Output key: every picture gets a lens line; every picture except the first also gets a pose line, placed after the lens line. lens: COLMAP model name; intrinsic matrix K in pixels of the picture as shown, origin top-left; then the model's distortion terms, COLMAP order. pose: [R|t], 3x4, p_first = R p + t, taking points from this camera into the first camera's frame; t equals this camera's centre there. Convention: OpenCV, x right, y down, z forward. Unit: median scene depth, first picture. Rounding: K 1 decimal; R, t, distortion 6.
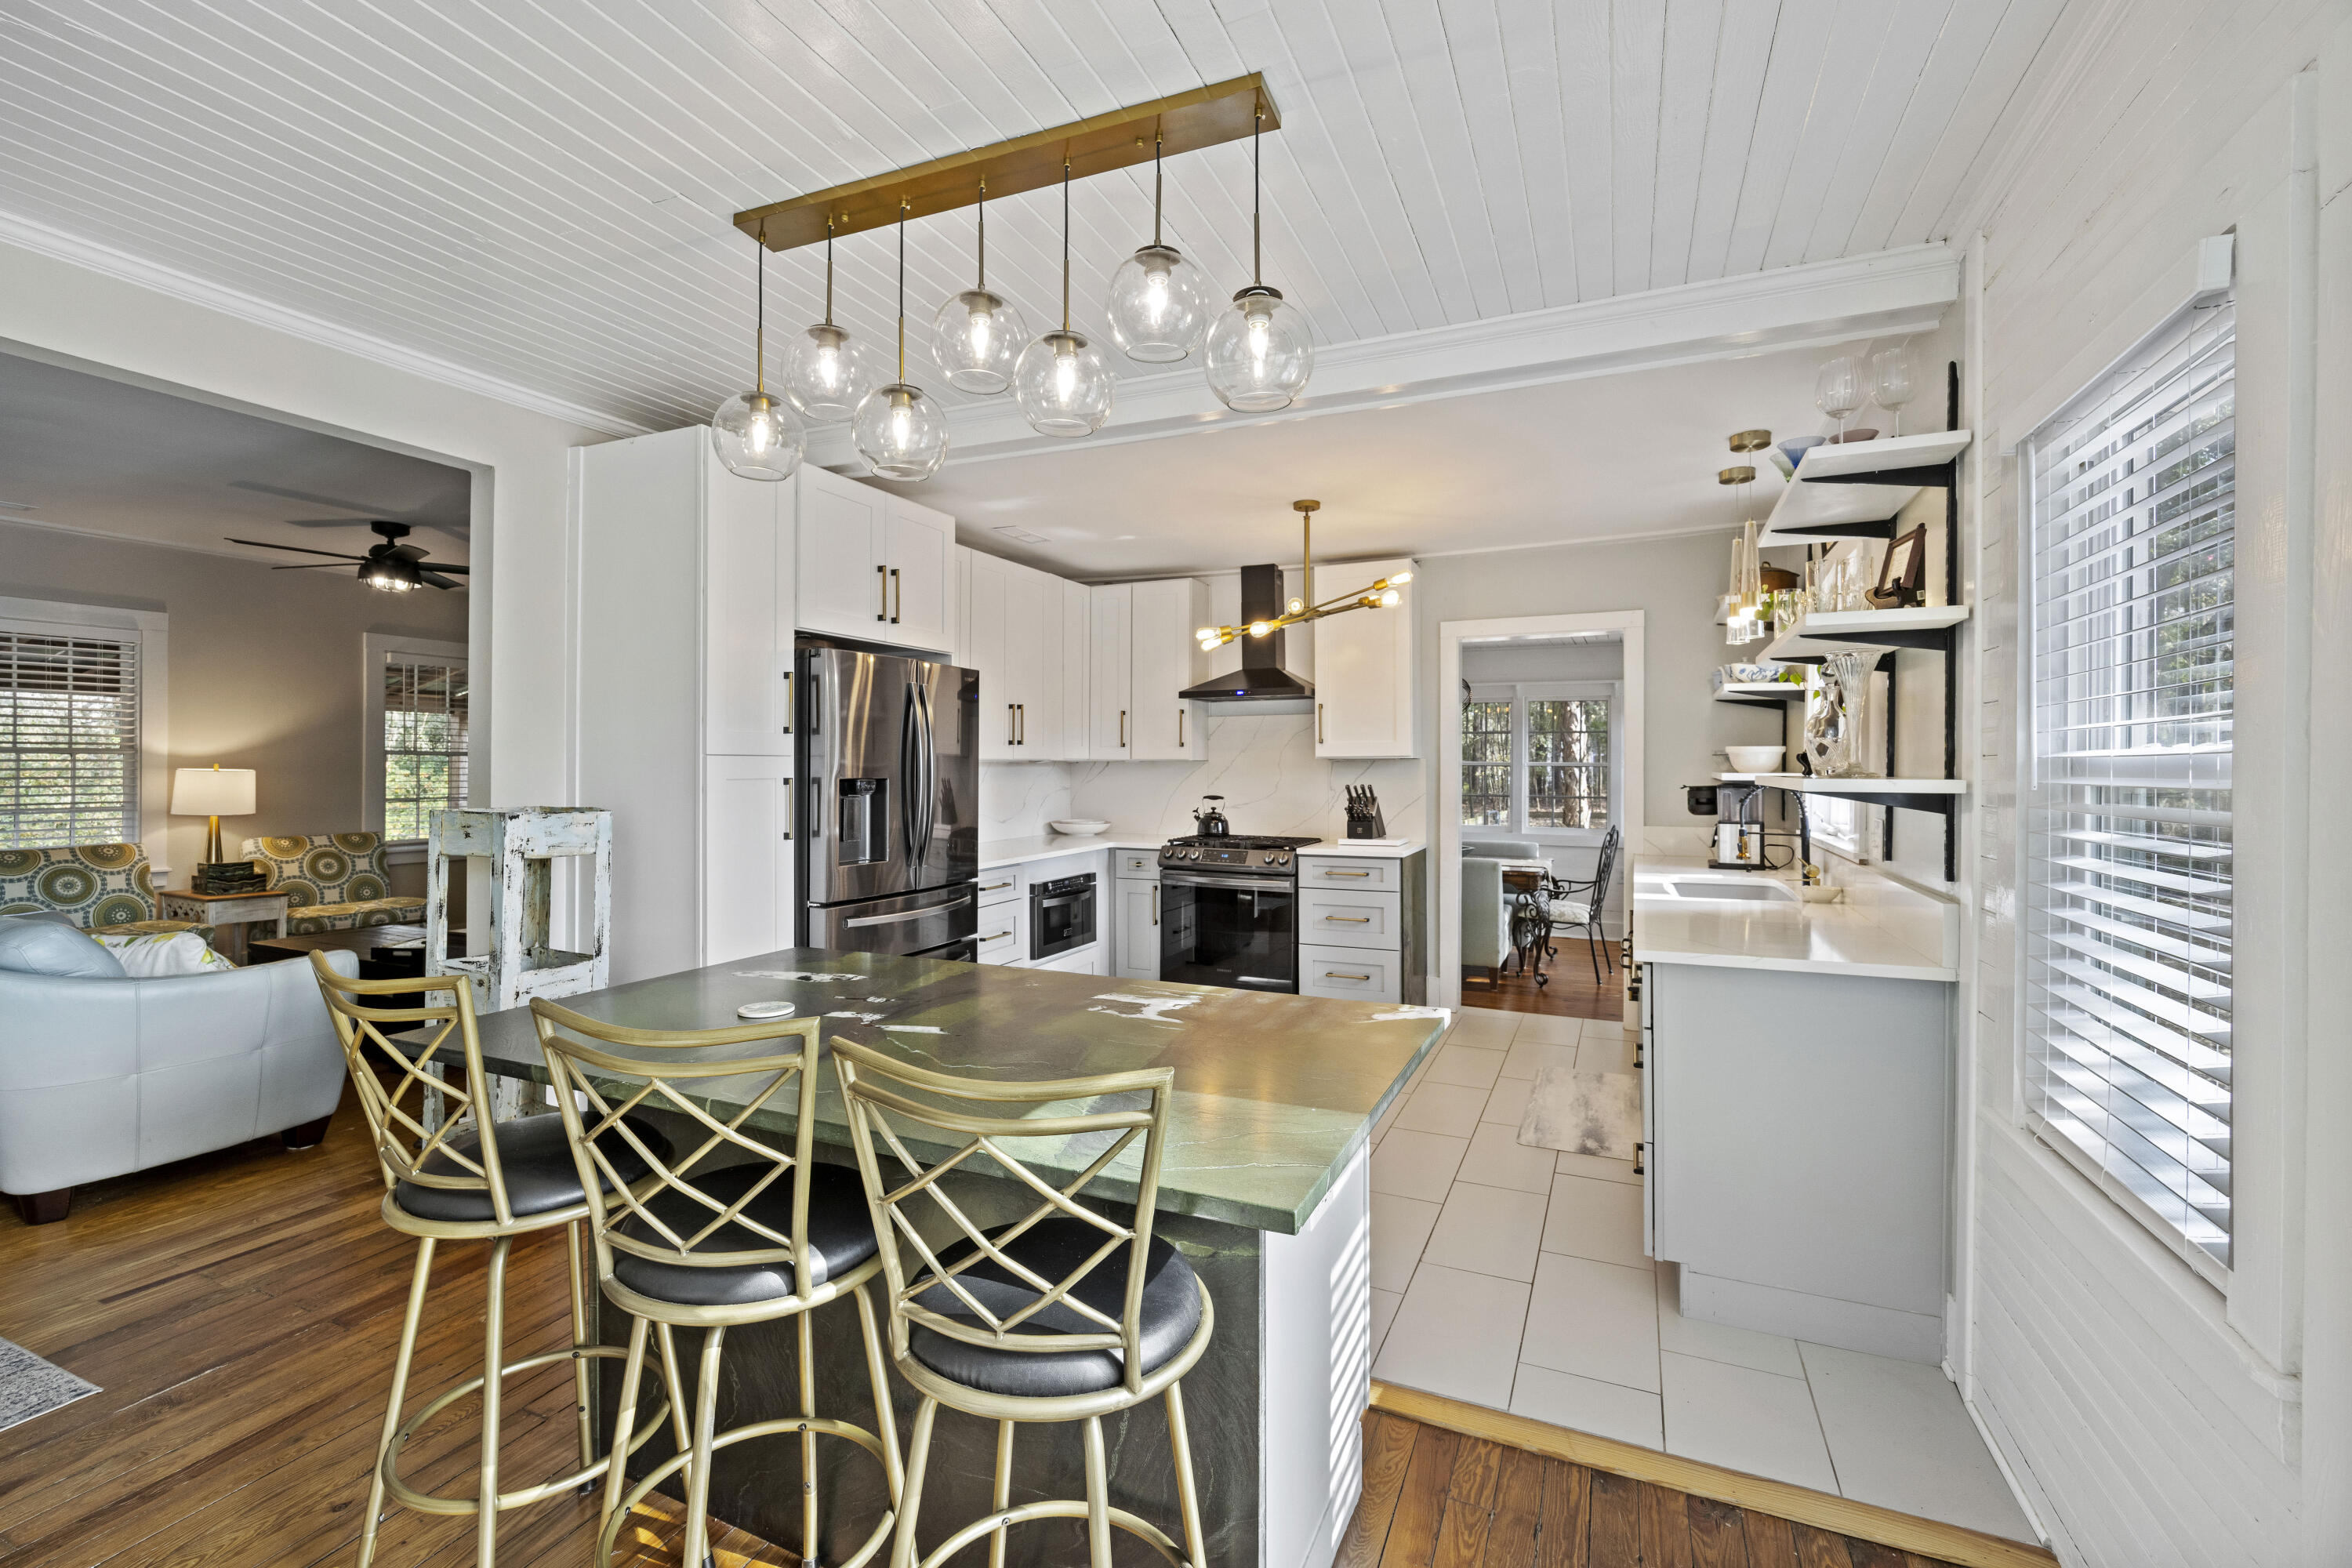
lens RADIAL K [[1001.0, 0, 1184.3], [0, 1001.0, 771.9], [0, 0, 1]] dist [-0.014908, 0.000034]
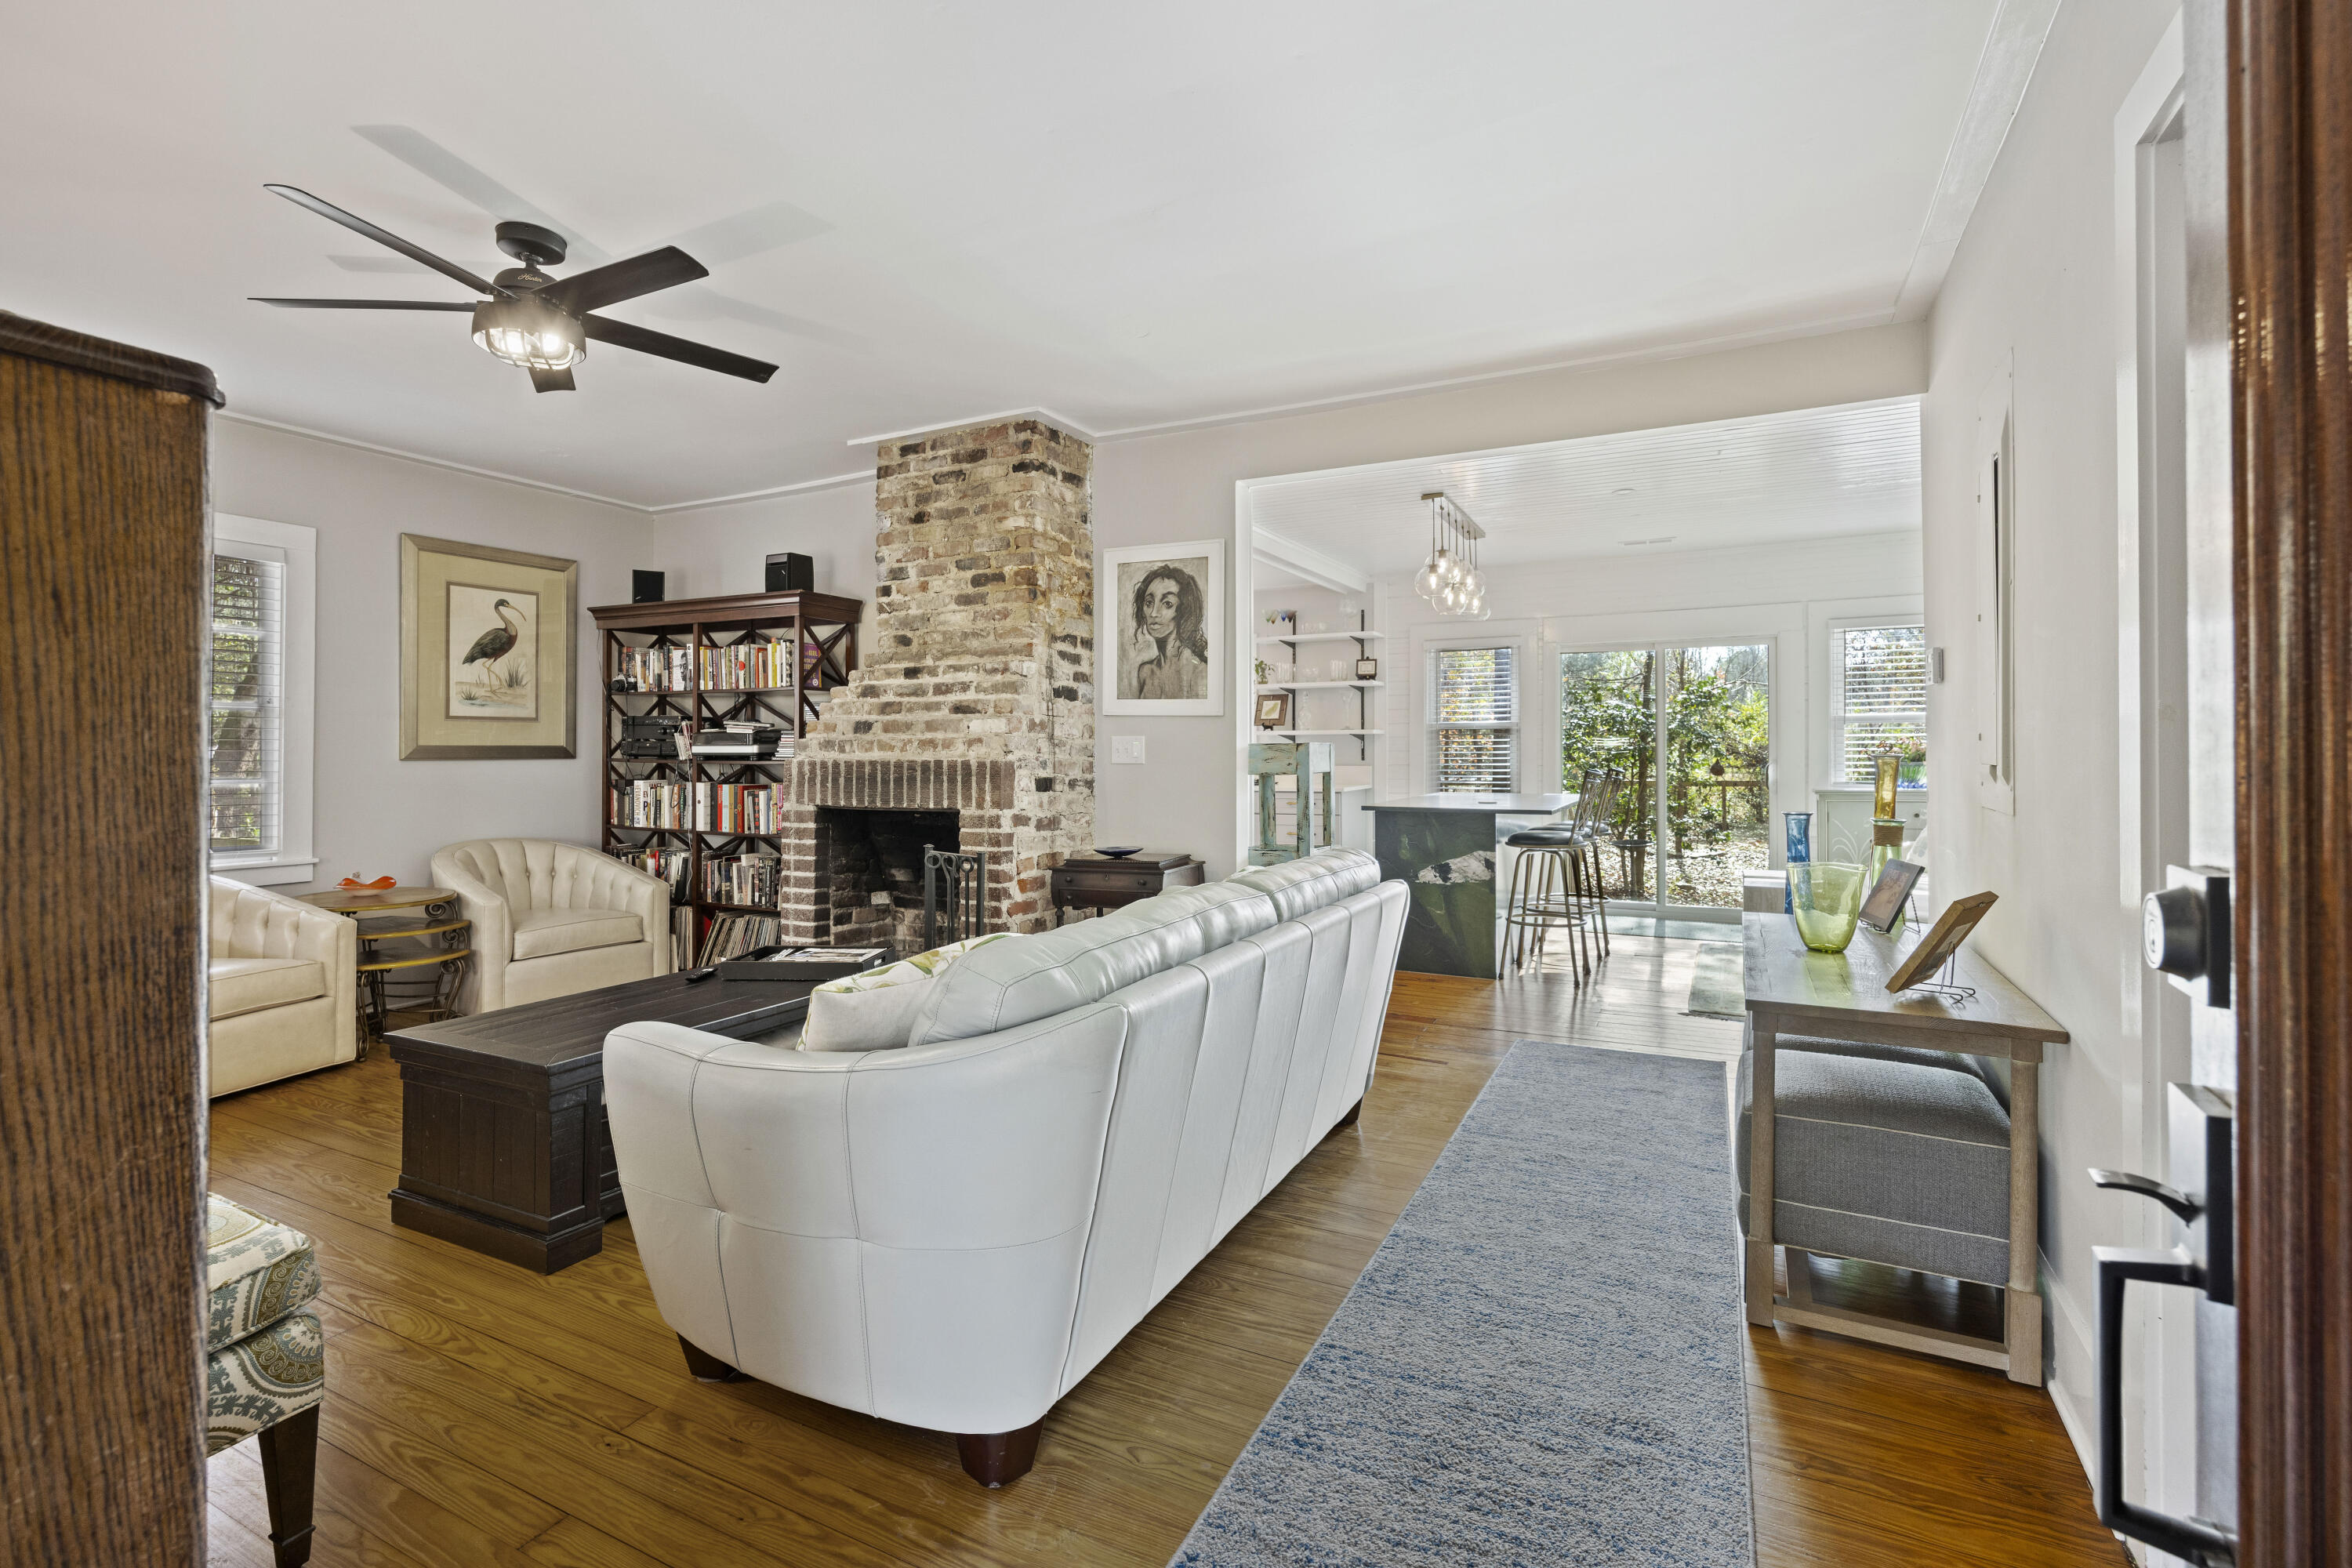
lens RADIAL K [[1111.4, 0, 1128.9], [0, 1111.4, 755.3], [0, 0, 1]] dist [-0.001760, 0.000006]
pose [[0.088550, -0.000086, 0.996072, -1.374855], [0.008362, 0.999965, -0.000657, 0.038925], [-0.996037, 0.008387, 0.088547, 0.642144]]
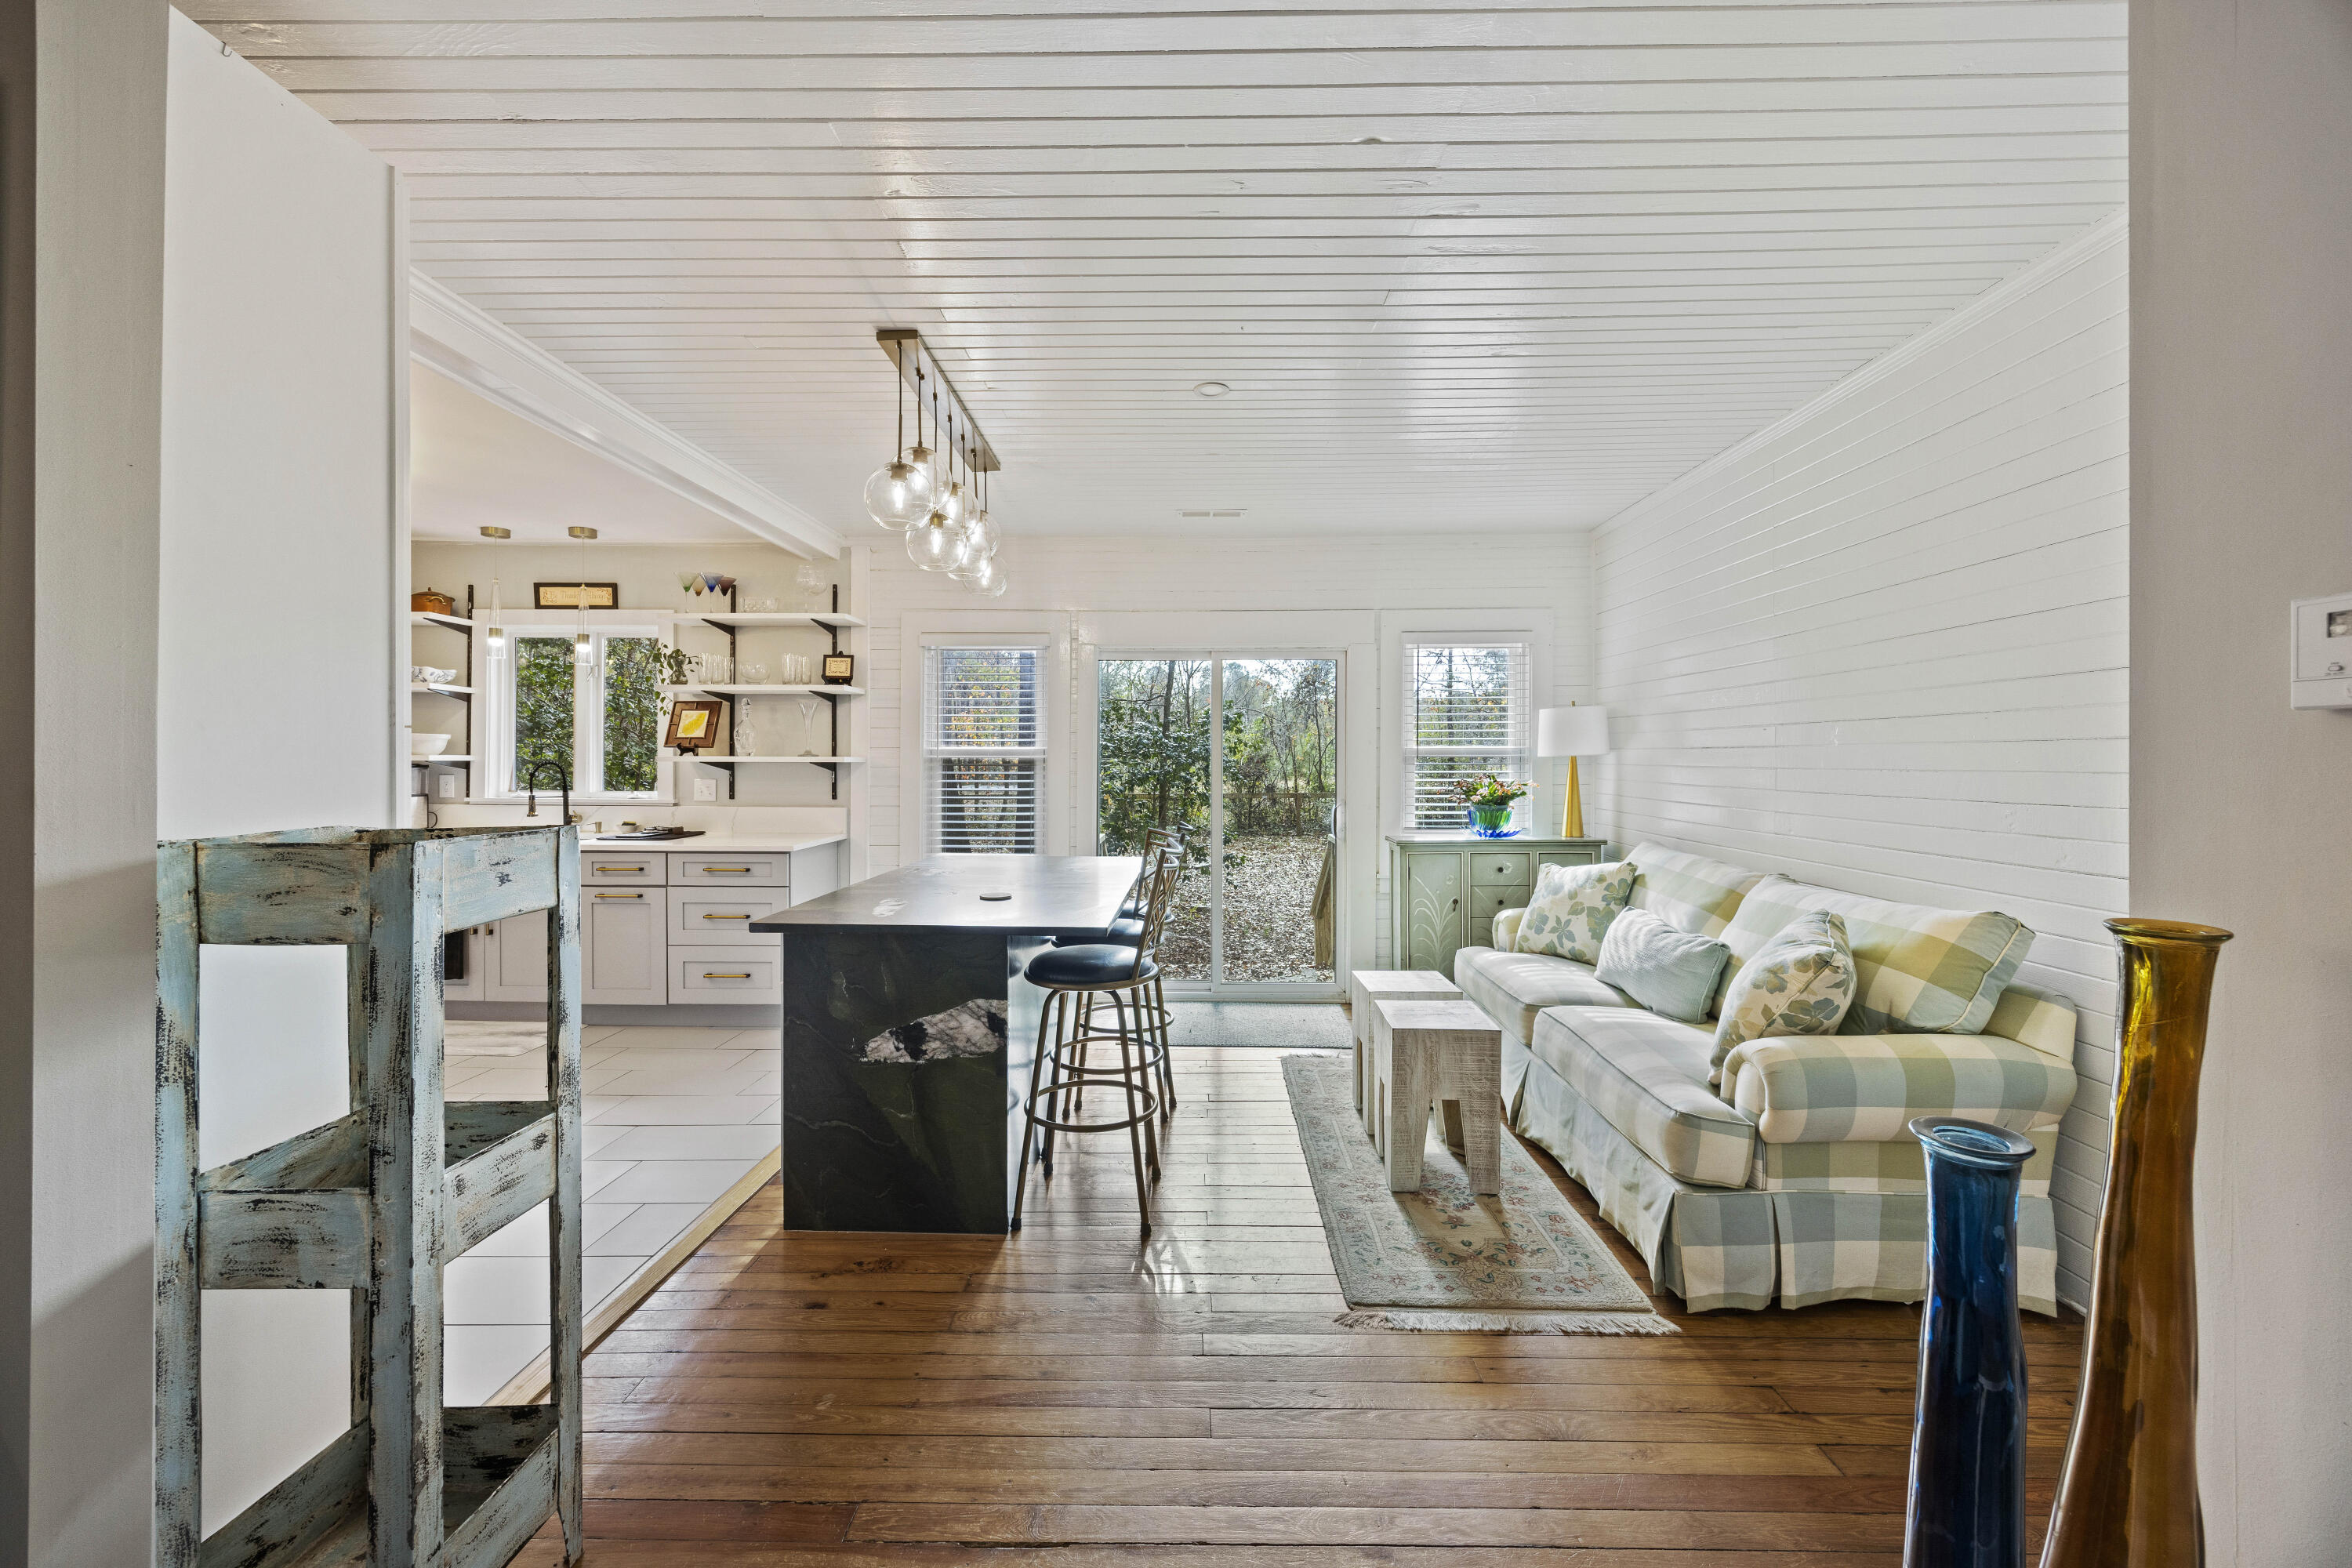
lens RADIAL K [[928.7, 0, 1169.9], [0, 928.7, 768.1], [0, 0, 1]] dist [-0.000883, -0.000039]
pose [[-0.374084, -0.008173, 0.927359, -0.710229], [0.001983, 0.999952, 0.009613, 0.006523], [-0.927393, 0.005435, -0.374050, 0.475667]]
